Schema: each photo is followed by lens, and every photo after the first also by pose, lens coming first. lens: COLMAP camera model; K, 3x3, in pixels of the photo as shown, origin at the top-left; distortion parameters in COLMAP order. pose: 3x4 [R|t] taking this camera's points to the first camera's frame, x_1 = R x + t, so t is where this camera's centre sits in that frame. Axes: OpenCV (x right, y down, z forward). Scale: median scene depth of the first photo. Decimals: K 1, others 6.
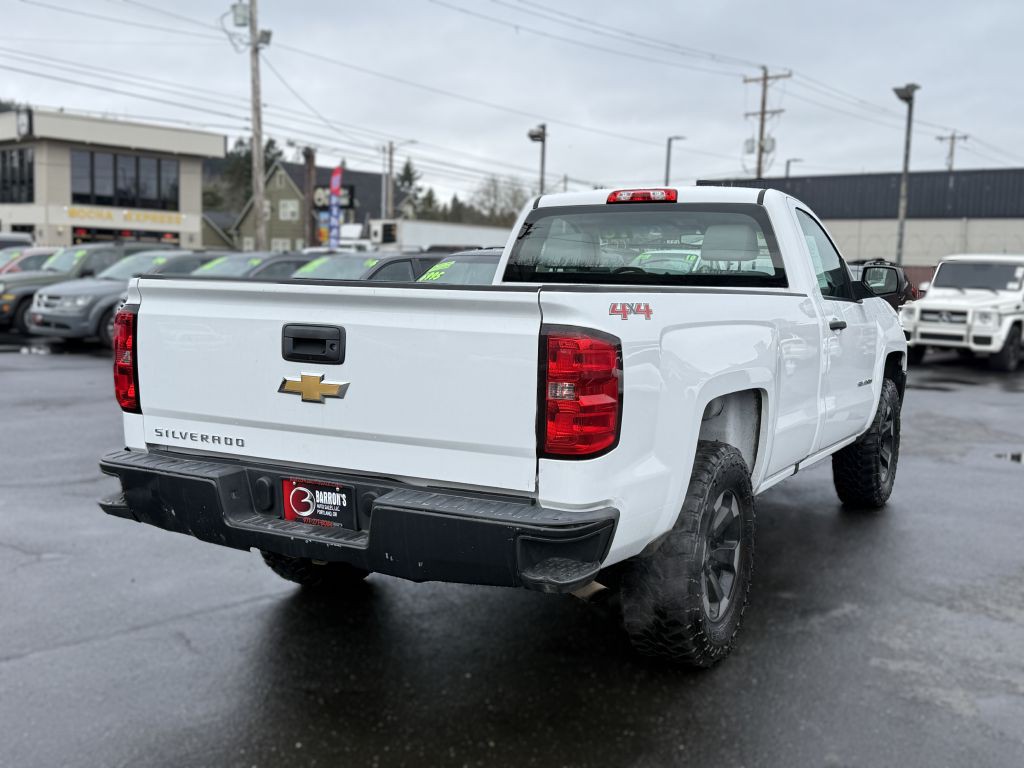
lens RADIAL K [[1063.6, 0, 512.0], [0, 1063.6, 384.0], [0, 0, 1]] dist [0.167703, -0.318122]
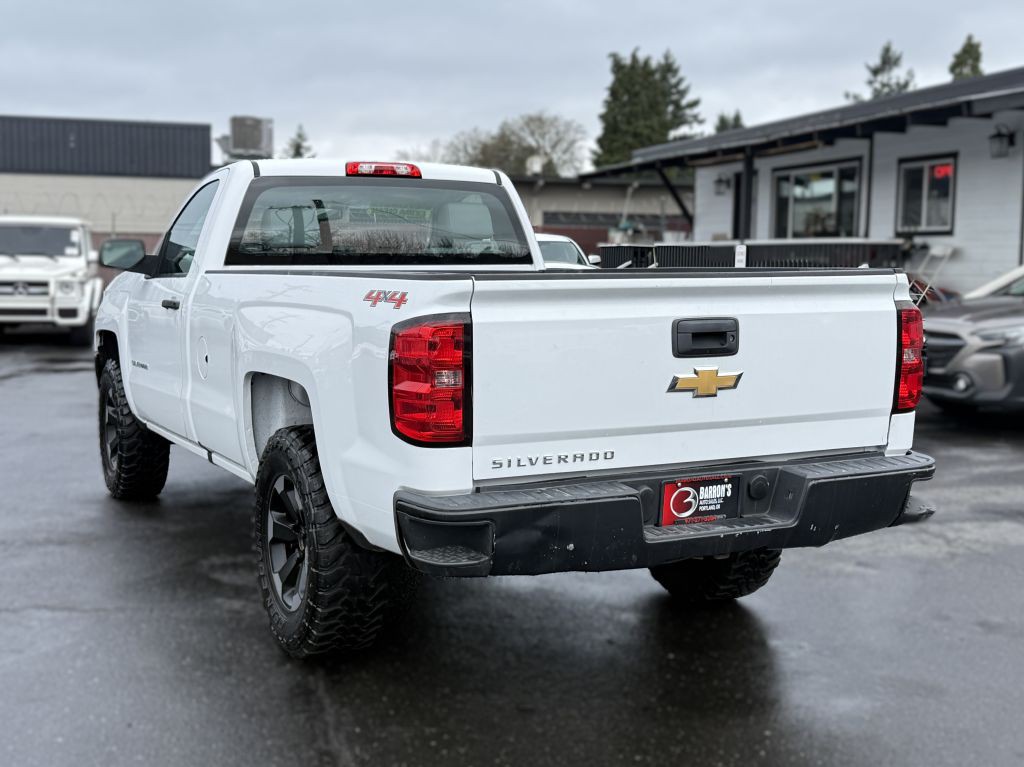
lens RADIAL K [[1282.2, 0, 512.2], [0, 1282.2, 360.5], [0, 0, 1]] dist [0.130204, 0.000171]
pose [[0.561994, -0.092793, 0.821920, -1.127878], [0.094953, 0.994356, 0.047336, -0.080032], [-0.821673, 0.051441, 0.567633, 0.426825]]
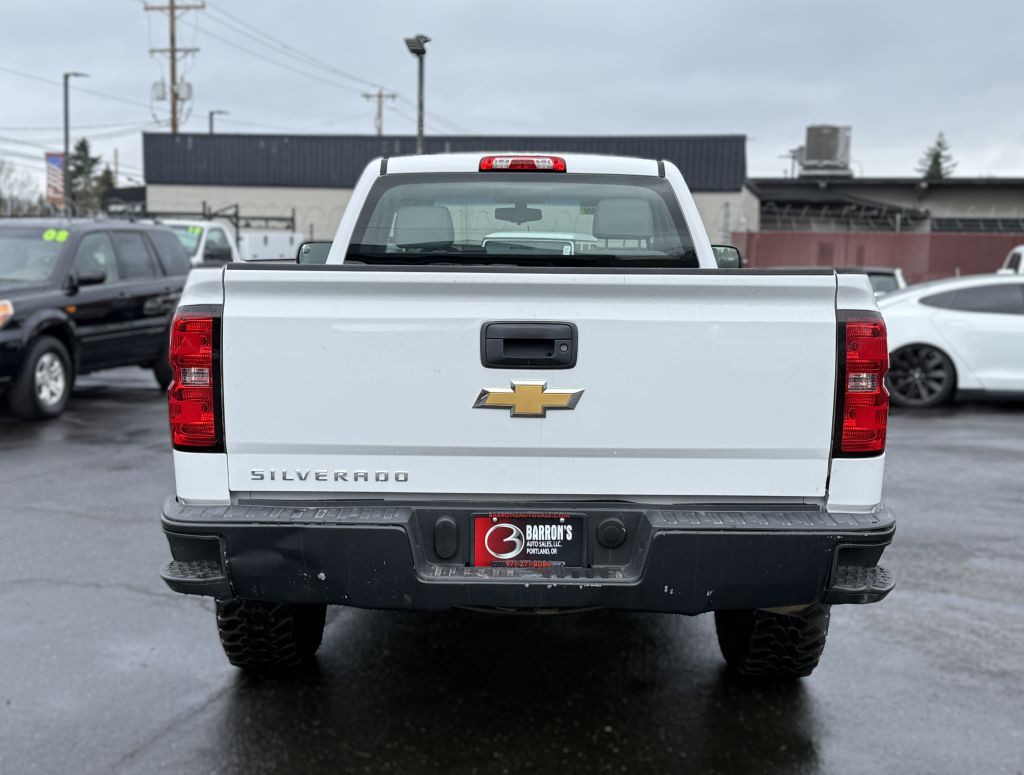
lens RADIAL K [[1326.2, 0, 512.0], [0, 1326.2, 387.5], [0, 0, 1]] dist [0.119041, -0.049181]
pose [[0.876590, -0.058307, 0.477692, -0.610993], [0.058454, 0.998184, 0.014574, -0.018783], [-0.477674, 0.015148, 0.878406, 0.106177]]
